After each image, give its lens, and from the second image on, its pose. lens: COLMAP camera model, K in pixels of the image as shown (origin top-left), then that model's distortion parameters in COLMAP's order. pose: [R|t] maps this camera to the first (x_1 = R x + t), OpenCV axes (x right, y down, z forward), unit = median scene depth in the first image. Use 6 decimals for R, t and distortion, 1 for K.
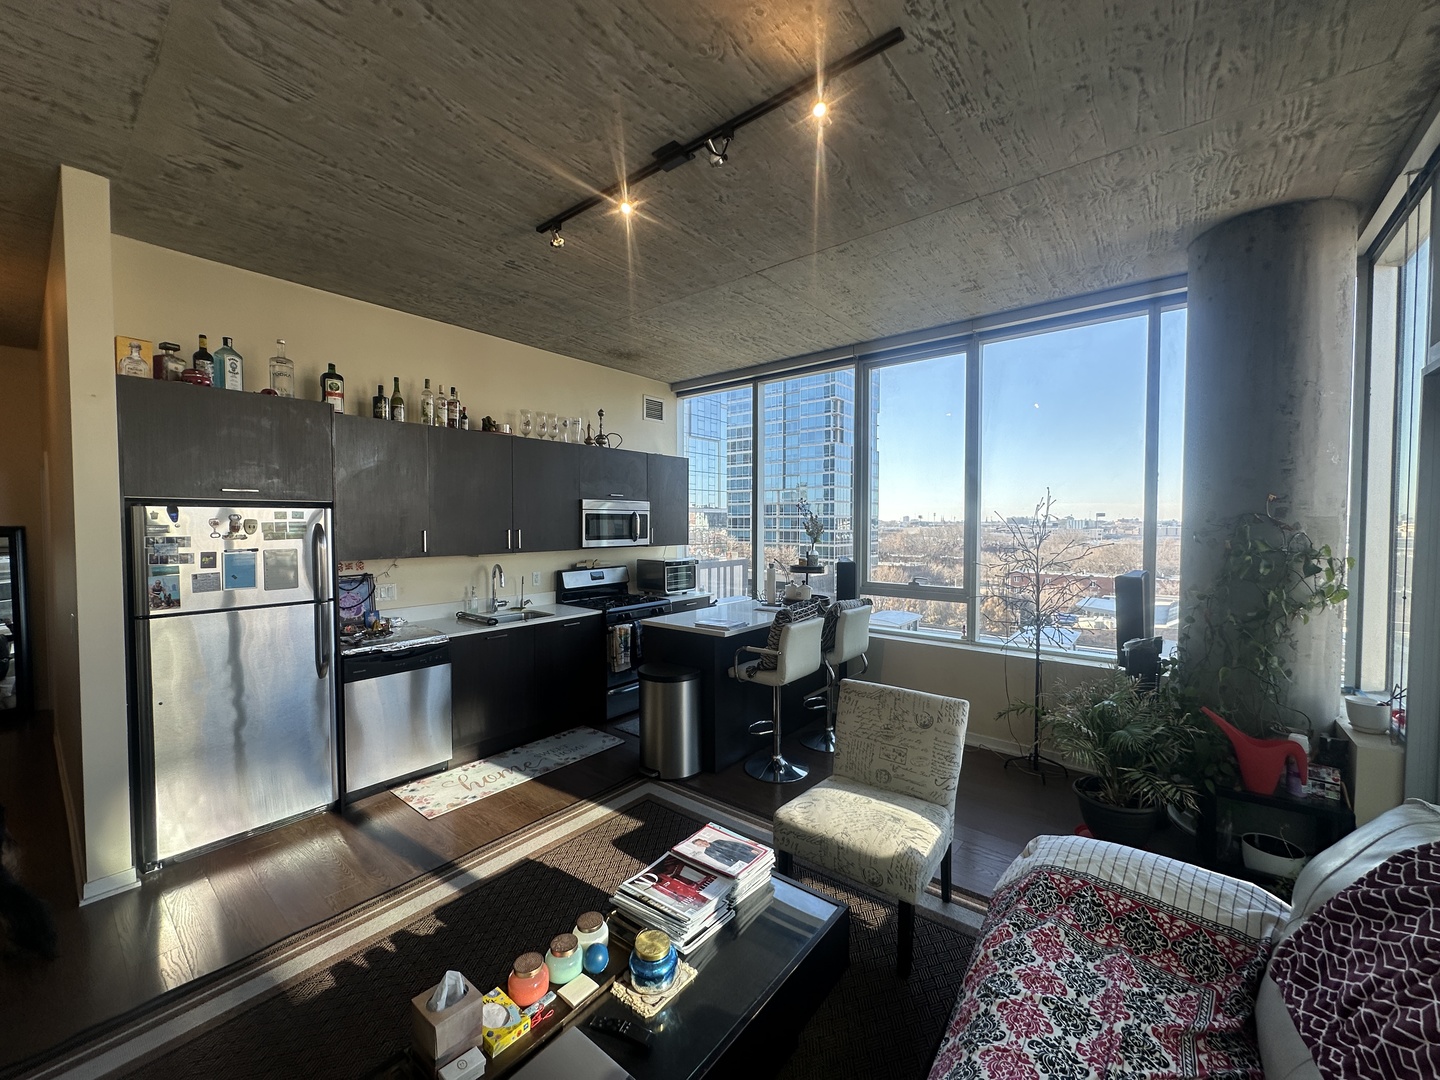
lens RADIAL K [[573.9, 0, 718.8], [0, 573.9, 539.4], [0, 0, 1]] dist [-0.002869, 0.000937]
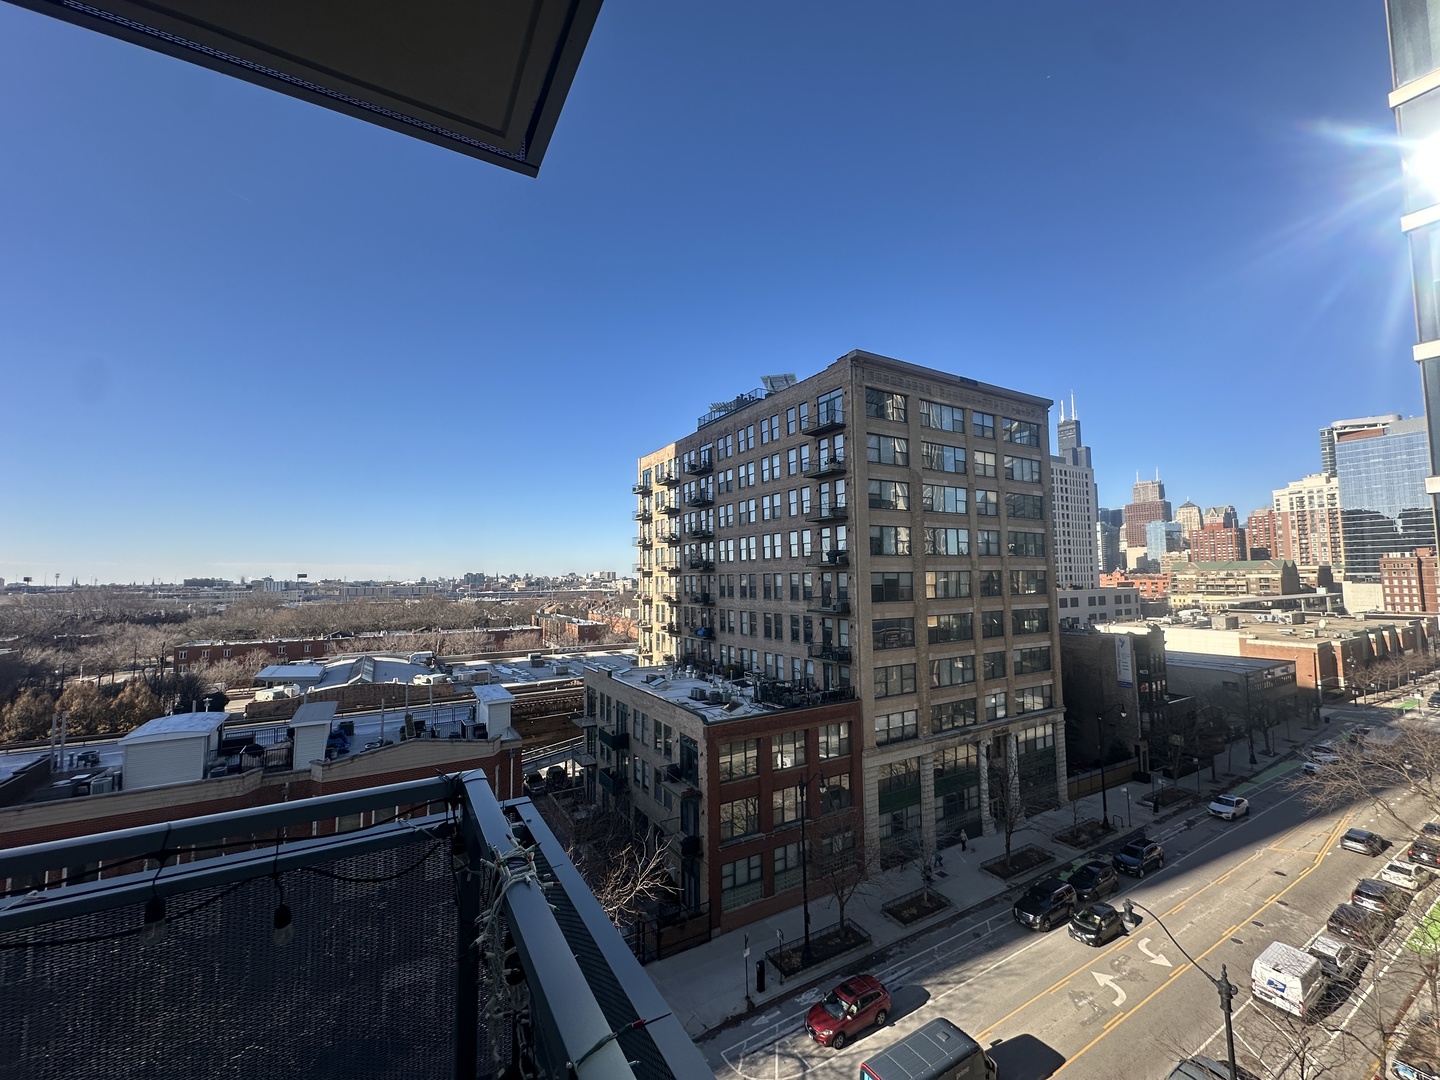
lens RADIAL K [[573.9, 0, 718.7], [0, 573.9, 540.2], [0, 0, 1]] dist [-0.002869, 0.000937]
pose [[0.350356, 0.056776, 0.934894, 0.739842], [0.041845, 0.996215, -0.076182, -0.000873], [-0.935681, 0.065812, 0.346654, -0.019010]]
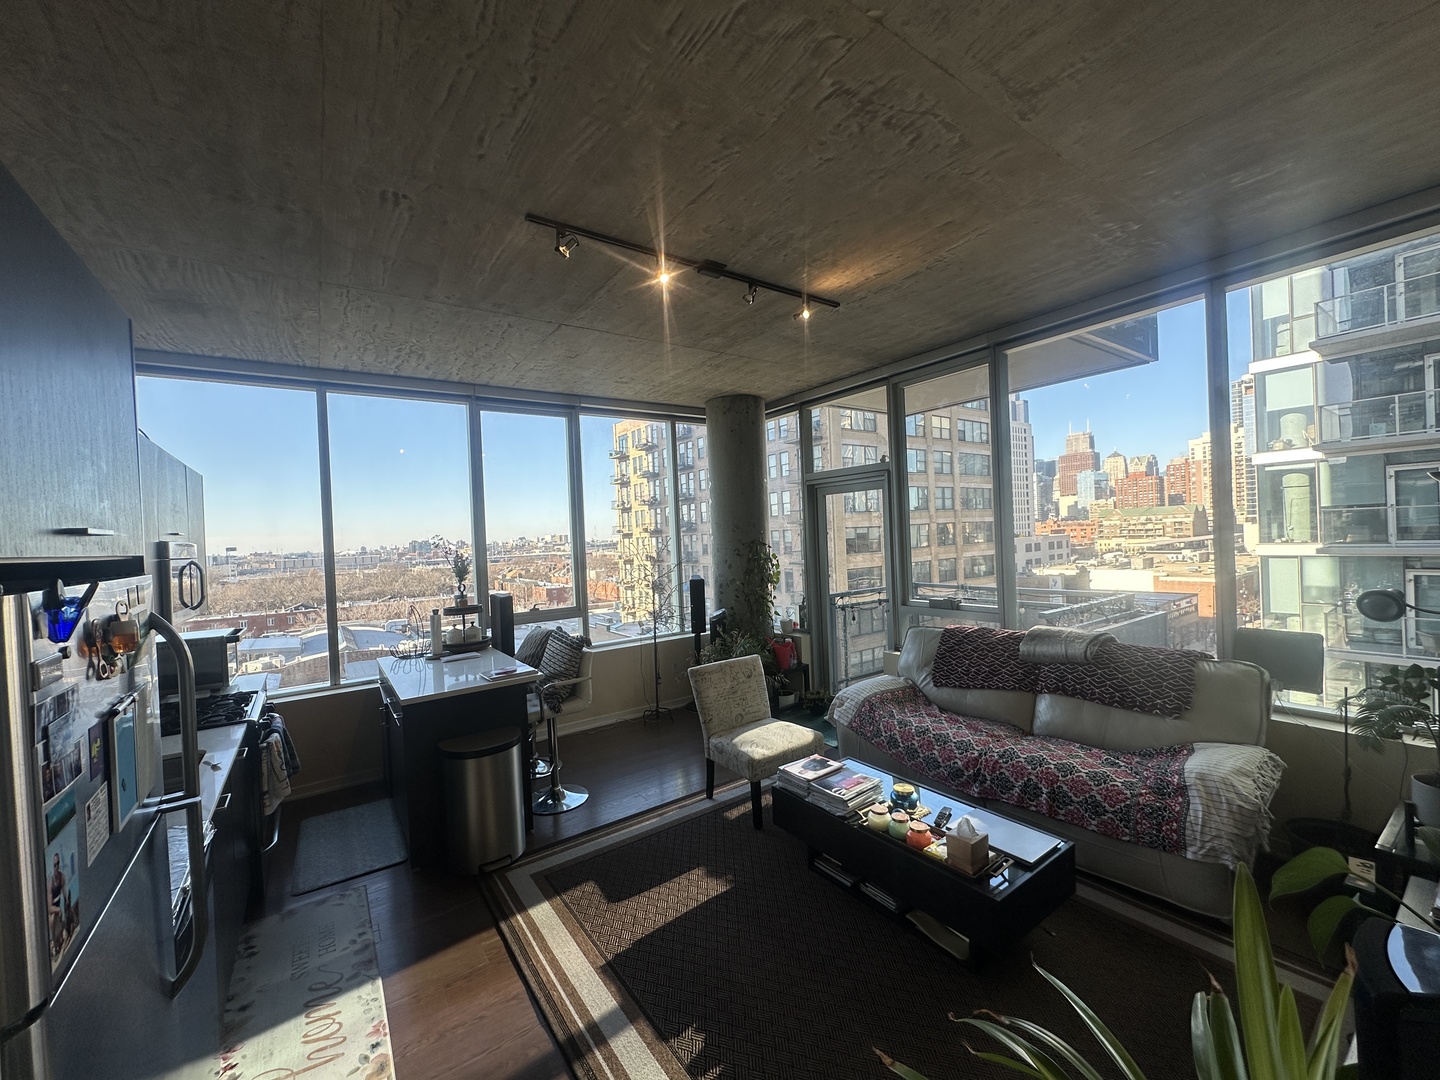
lens RADIAL K [[573.9, 0, 719.4], [0, 573.9, 540.6], [0, 0, 1]] dist [-0.002869, 0.000937]
pose [[0.271514, -0.021032, 0.962205, -0.757209], [0.074180, 0.997245, 0.000866, -0.038312], [-0.959571, 0.071141, 0.272326, 0.392591]]
